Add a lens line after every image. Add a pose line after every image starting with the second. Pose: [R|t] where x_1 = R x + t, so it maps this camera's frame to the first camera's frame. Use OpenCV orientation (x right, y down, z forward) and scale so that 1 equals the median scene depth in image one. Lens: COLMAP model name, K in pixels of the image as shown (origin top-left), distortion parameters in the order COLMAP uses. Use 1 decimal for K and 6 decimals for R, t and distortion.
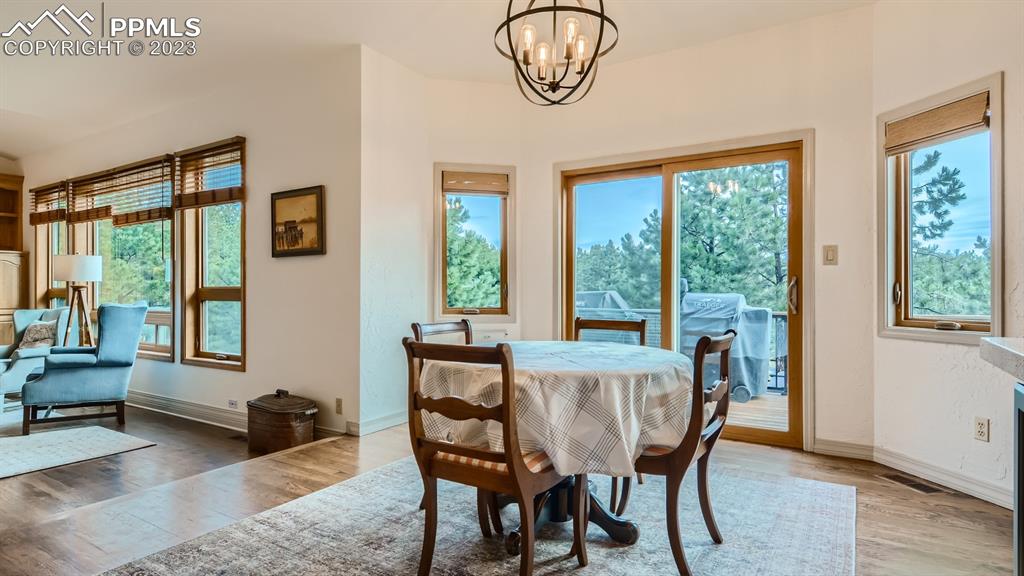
lens RADIAL K [[548.3, 0, 510.6], [0, 548.3, 288.1], [0, 0, 1]] dist [0.000430, -0.004754]
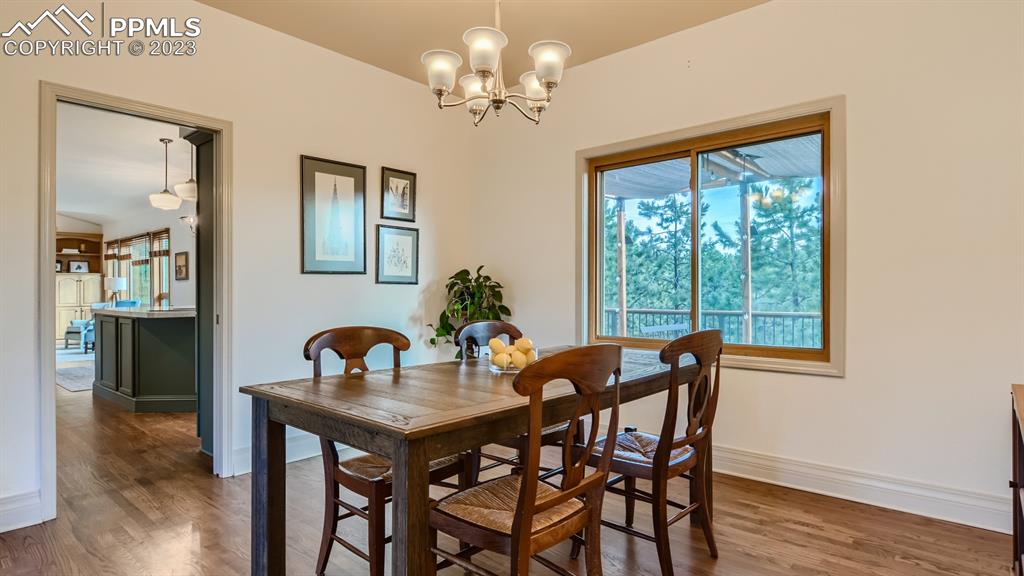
lens RADIAL K [[548.3, 0, 513.7], [0, 548.3, 290.1], [0, 0, 1]] dist [0.000430, -0.004754]
pose [[0.986983, 0.004227, -0.160772, 0.962576], [-0.005237, 0.999969, -0.005862, -0.005543], [0.160742, 0.006628, 0.986974, -0.762923]]
